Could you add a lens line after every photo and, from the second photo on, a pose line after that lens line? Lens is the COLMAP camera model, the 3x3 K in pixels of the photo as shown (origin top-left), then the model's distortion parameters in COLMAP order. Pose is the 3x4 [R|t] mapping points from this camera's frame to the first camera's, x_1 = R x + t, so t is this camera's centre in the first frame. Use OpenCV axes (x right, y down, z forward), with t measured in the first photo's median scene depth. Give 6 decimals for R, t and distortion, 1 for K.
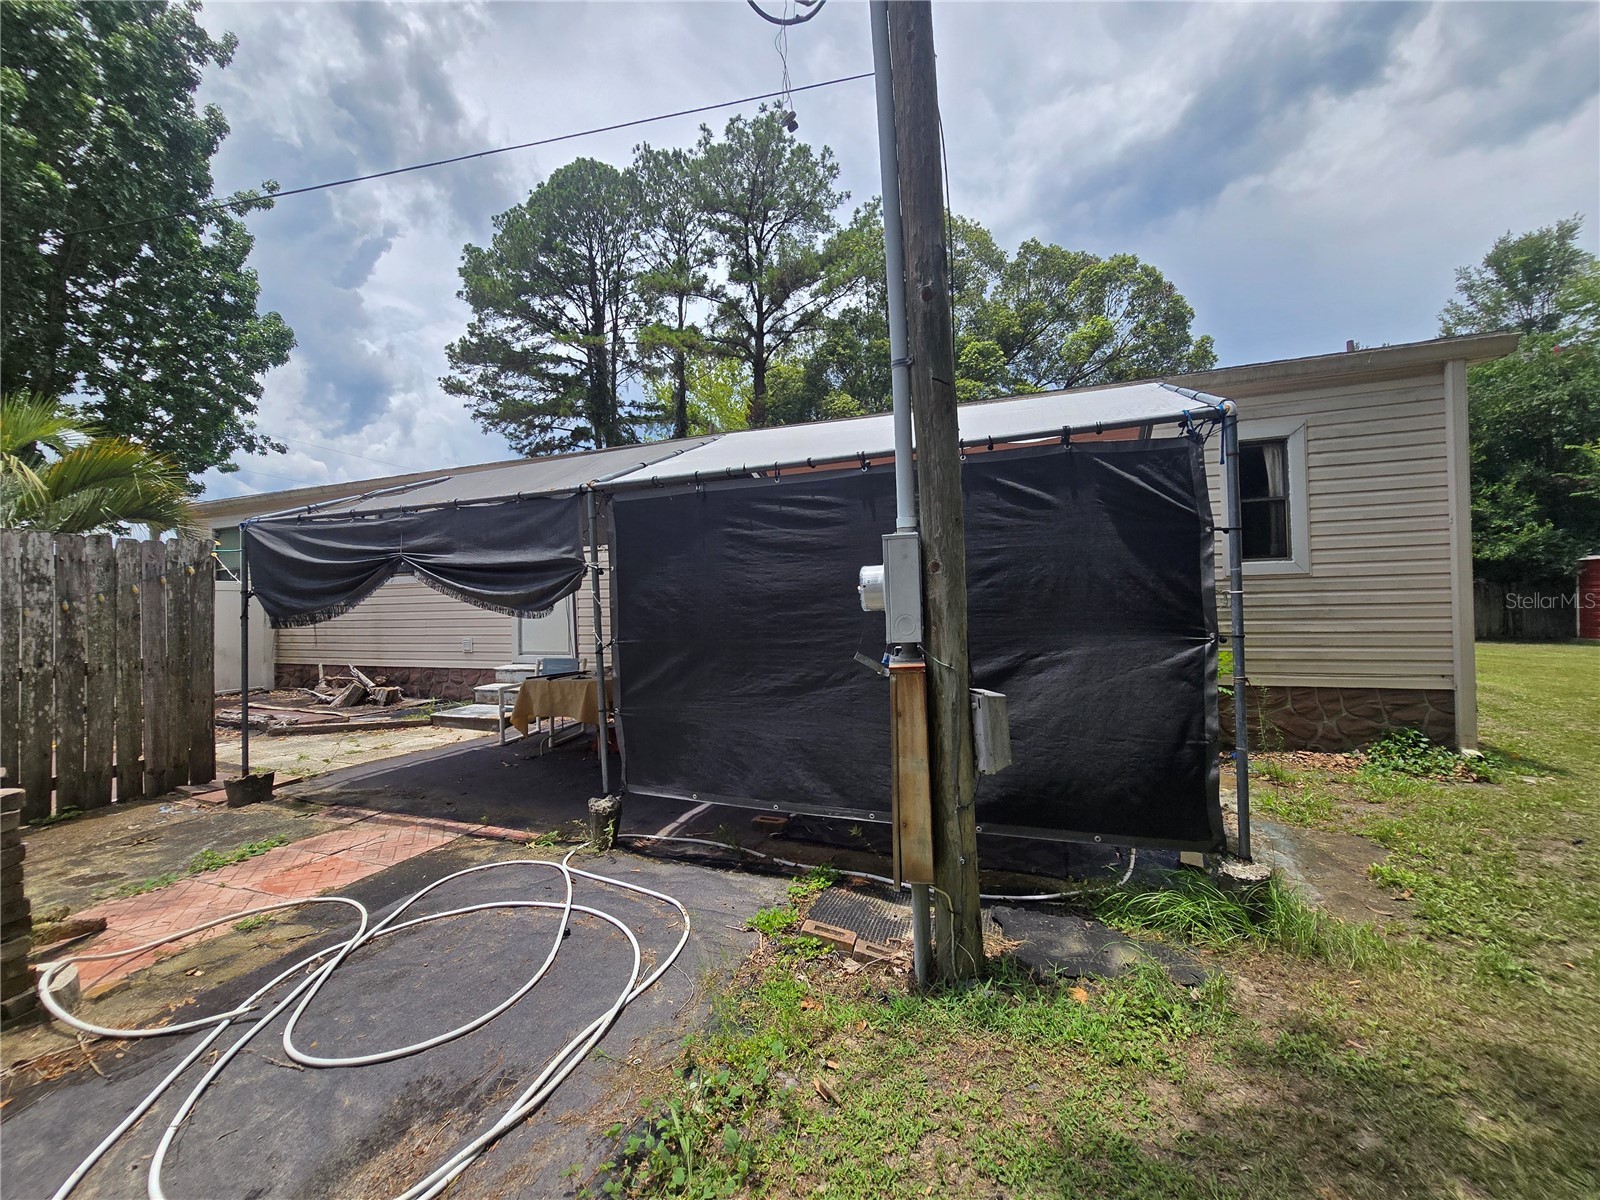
lens RADIAL K [[656.0, 0, 790.9], [0, 656.0, 601.1], [0, 0, 1]] dist [-0.010319, 0.002615]
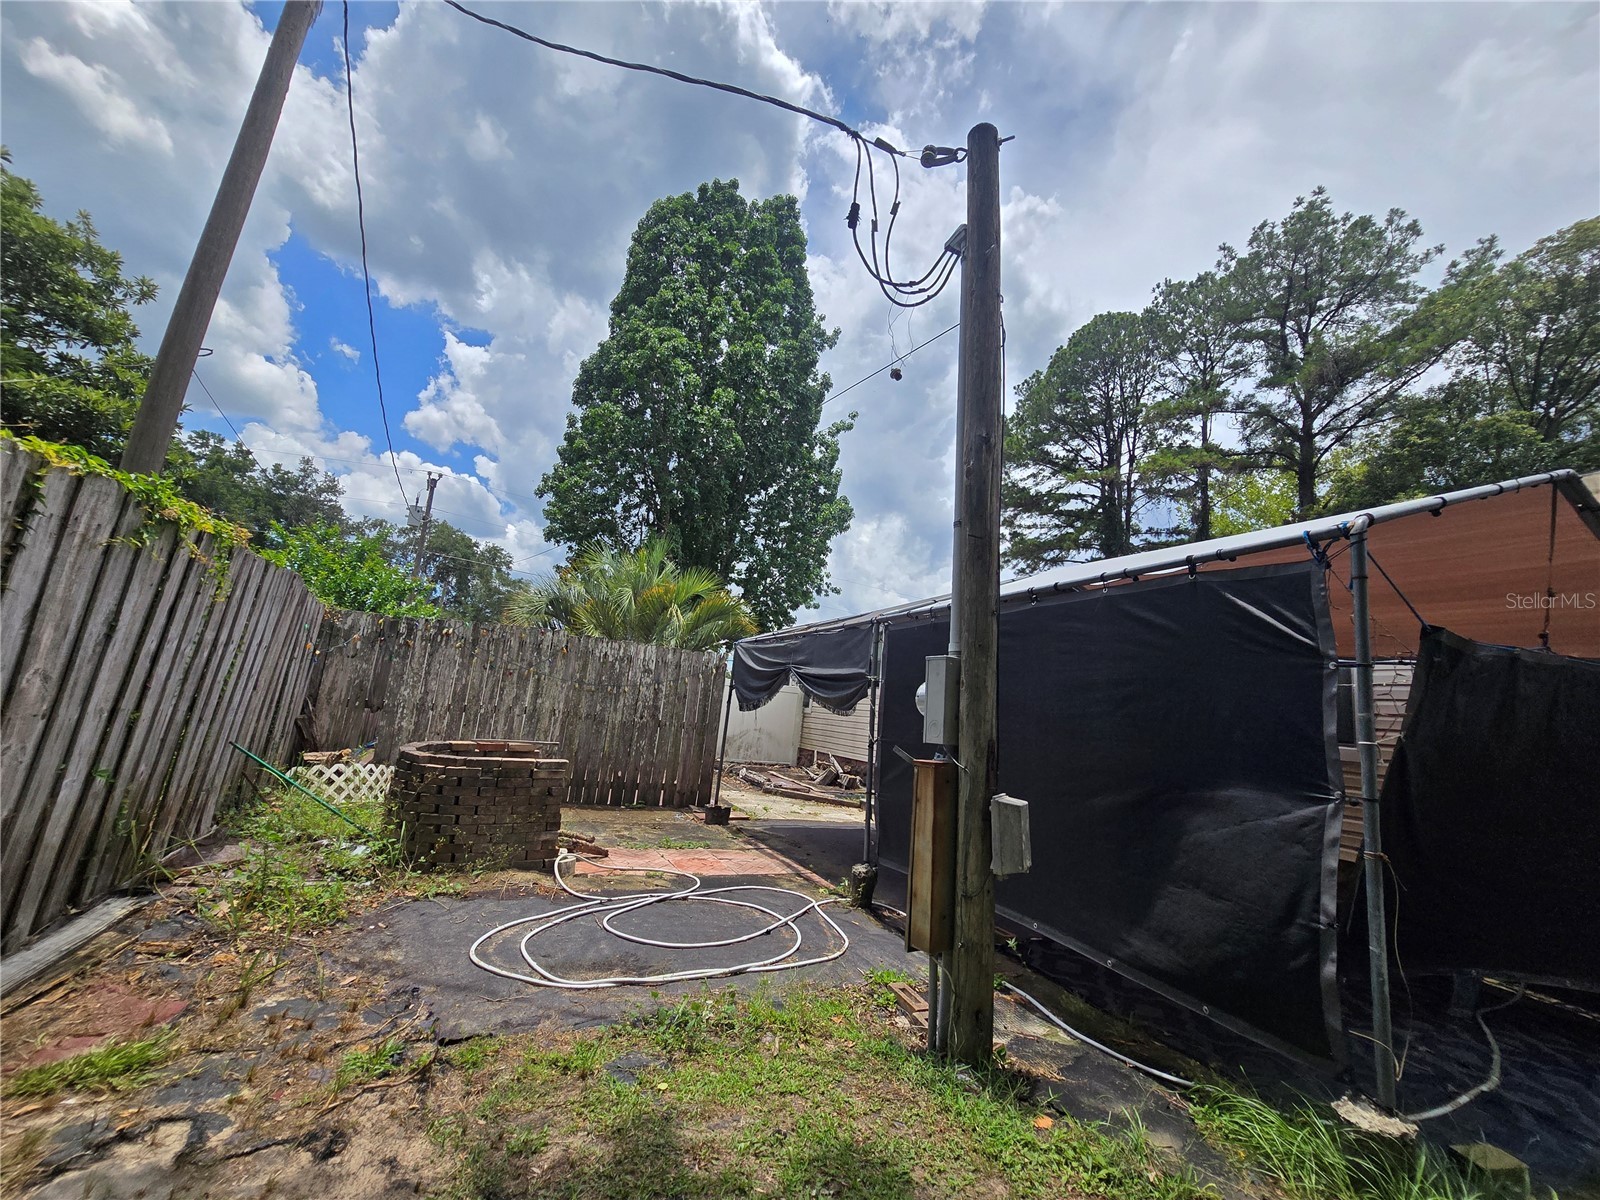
lens RADIAL K [[656.0, 0, 799.8], [0, 656.0, 592.7], [0, 0, 1]] dist [-0.010319, 0.002615]
pose [[0.717285, -0.037602, -0.695764, 0.394420], [-0.107446, 0.980630, -0.163767, 0.006177], [0.688446, 0.192225, 0.699351, -0.046623]]
